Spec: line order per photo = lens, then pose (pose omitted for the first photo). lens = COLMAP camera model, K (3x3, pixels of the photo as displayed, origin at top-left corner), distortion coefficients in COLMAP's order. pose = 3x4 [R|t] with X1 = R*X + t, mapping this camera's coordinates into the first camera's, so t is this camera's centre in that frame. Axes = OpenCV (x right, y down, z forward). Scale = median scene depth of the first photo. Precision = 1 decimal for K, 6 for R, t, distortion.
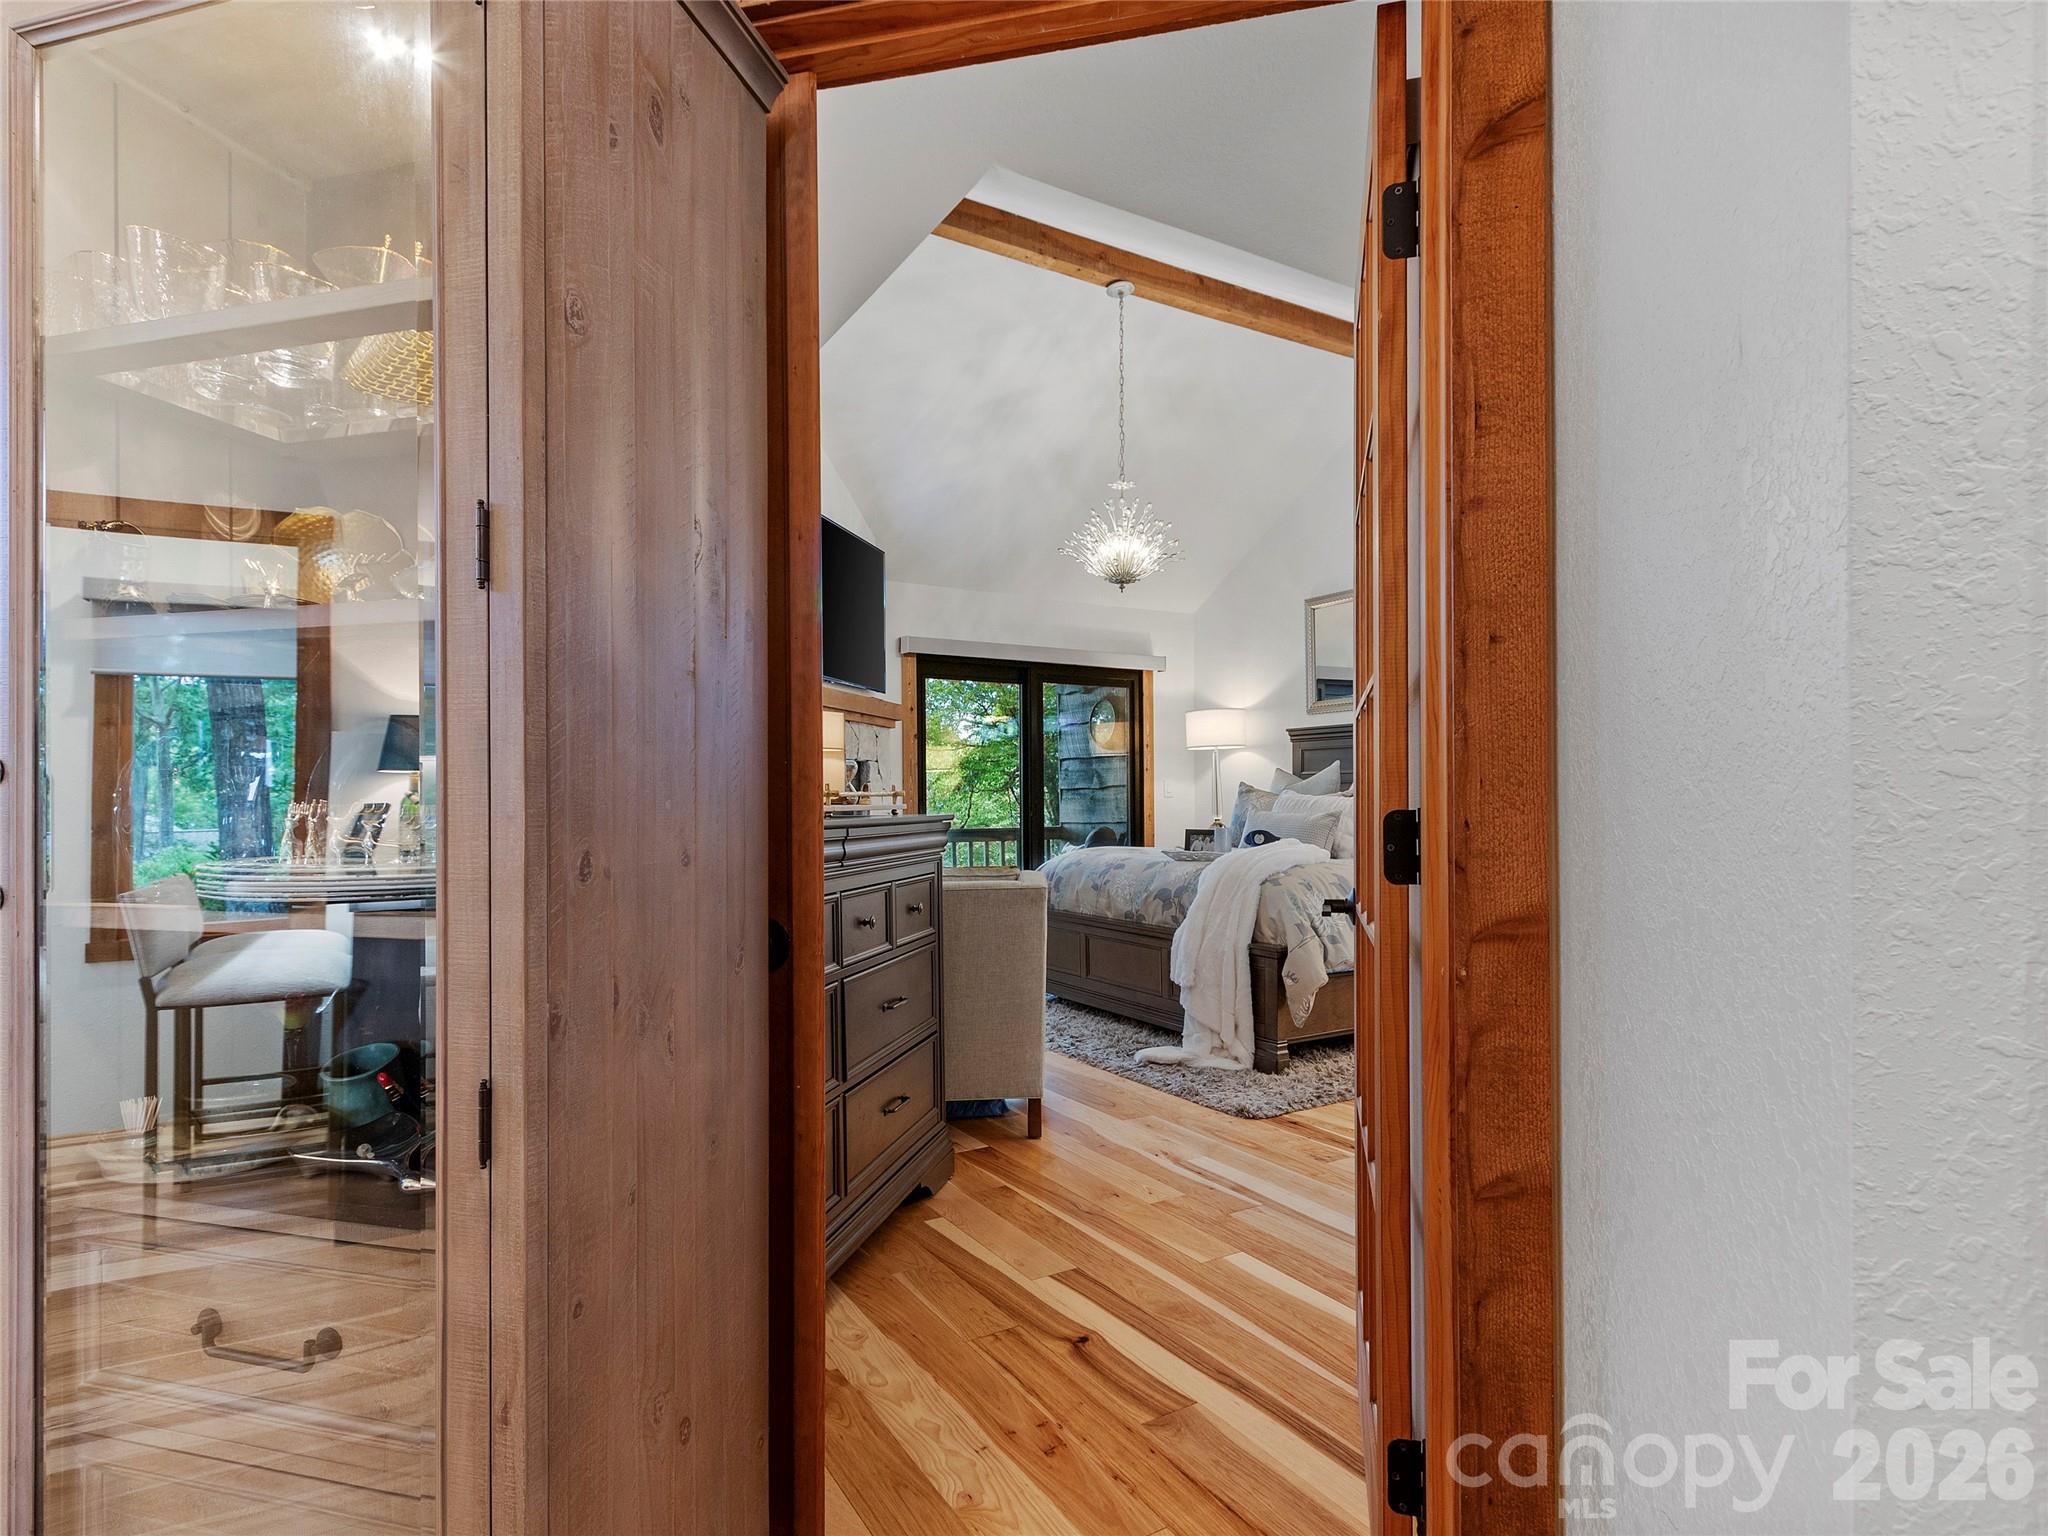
lens RADIAL K [[1061.1, 0, 1008.7], [0, 1061.1, 803.0], [0, 0, 1]] dist [0.012046, -0.004070]
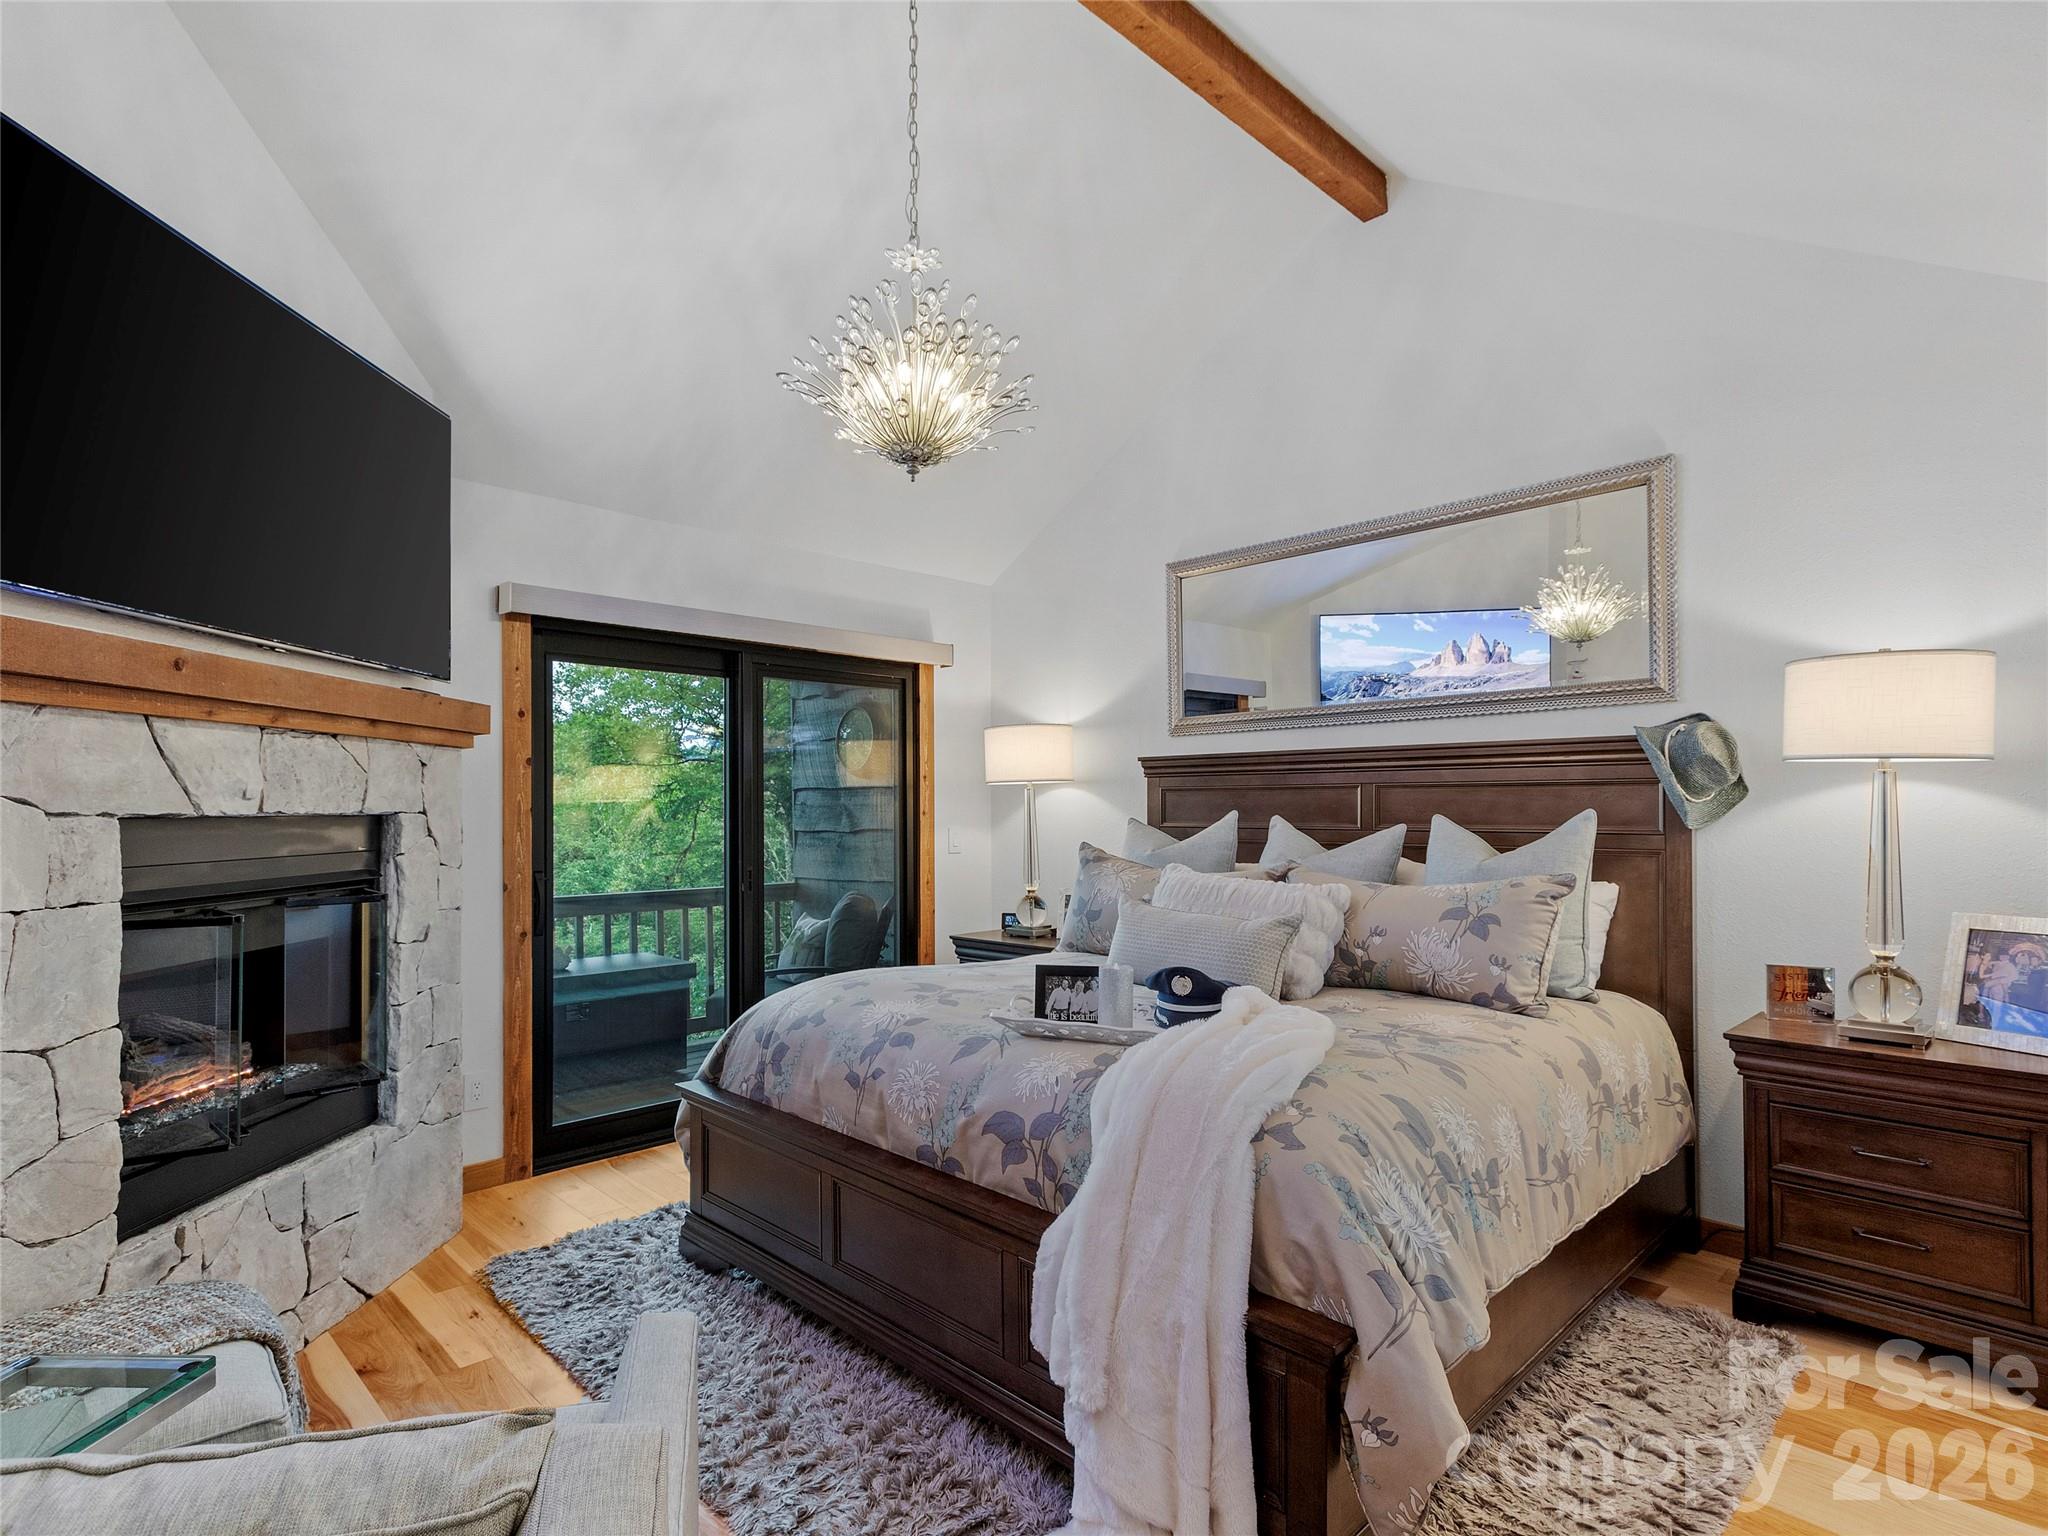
lens RADIAL K [[1061.1, 0, 1020.9], [0, 1061.1, 796.6], [0, 0, 1]] dist [0.012046, -0.004070]
pose [[0.968343, 0.005563, 0.249562, 0.025339], [-0.001225, 0.999846, -0.017534, -0.034289], [-0.249621, 0.016673, 0.968200, 0.384769]]
